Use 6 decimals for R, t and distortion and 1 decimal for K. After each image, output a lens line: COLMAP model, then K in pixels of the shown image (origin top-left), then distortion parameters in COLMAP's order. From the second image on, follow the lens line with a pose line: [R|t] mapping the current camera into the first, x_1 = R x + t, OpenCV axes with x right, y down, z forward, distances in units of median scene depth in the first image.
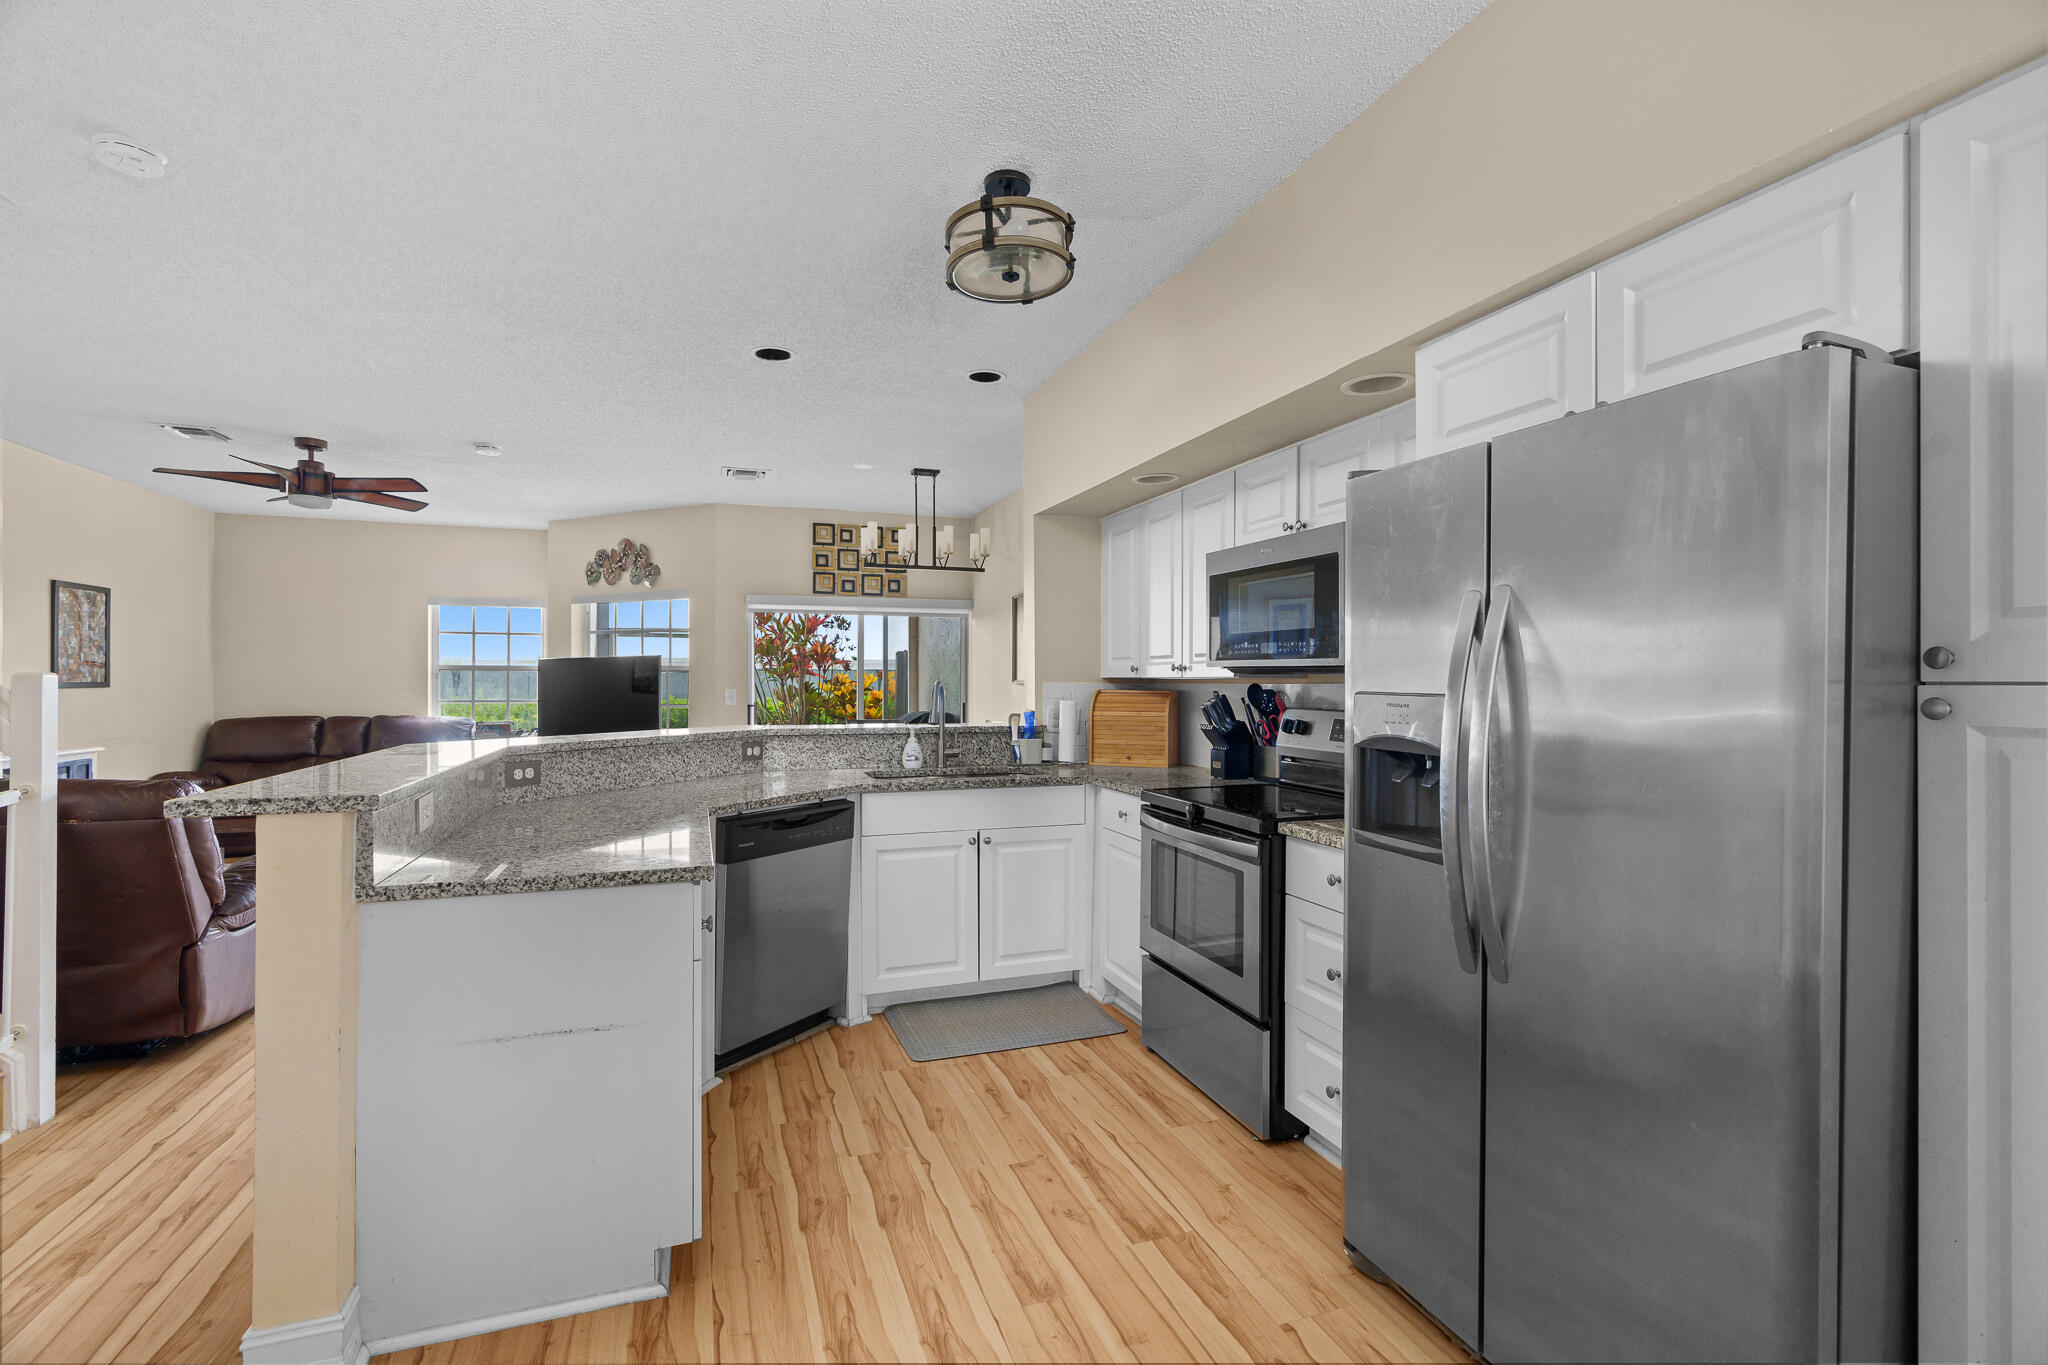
lens RADIAL K [[930.8, 0, 1019.1], [0, 930.8, 683.1], [0, 0, 1]] dist [-0.003988, 0.000708]
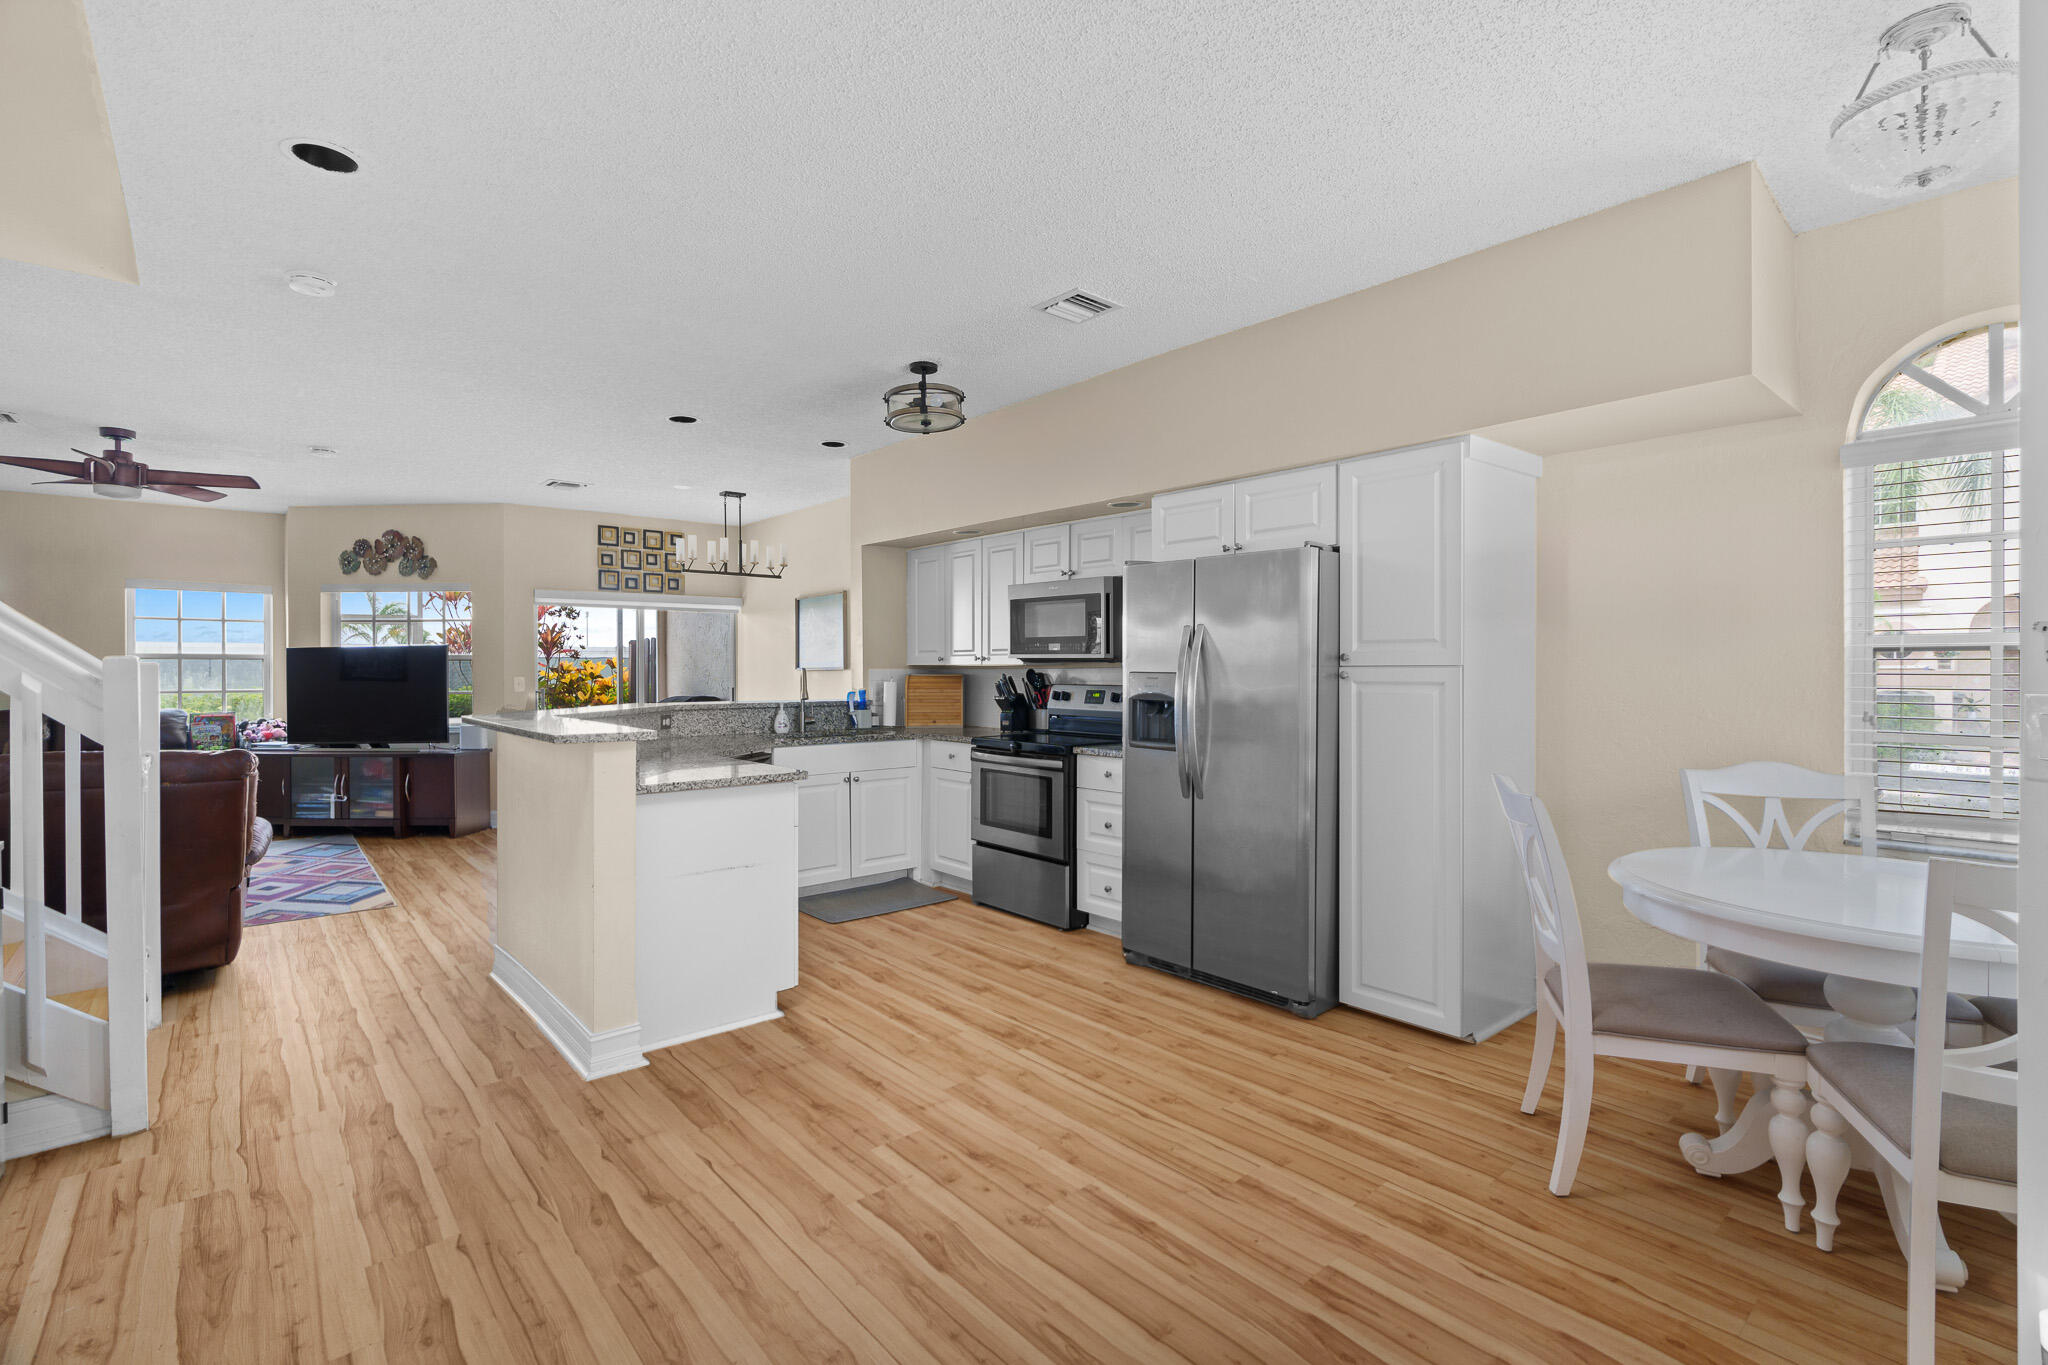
lens RADIAL K [[930.8, 0, 1026.2], [0, 930.8, 675.3], [0, 0, 1]] dist [-0.003988, 0.000708]
pose [[0.930412, -0.005819, 0.366469, -0.308851], [0.003904, 0.999975, 0.005965, 0.002089], [-0.366494, -0.004120, 0.930411, -0.416897]]
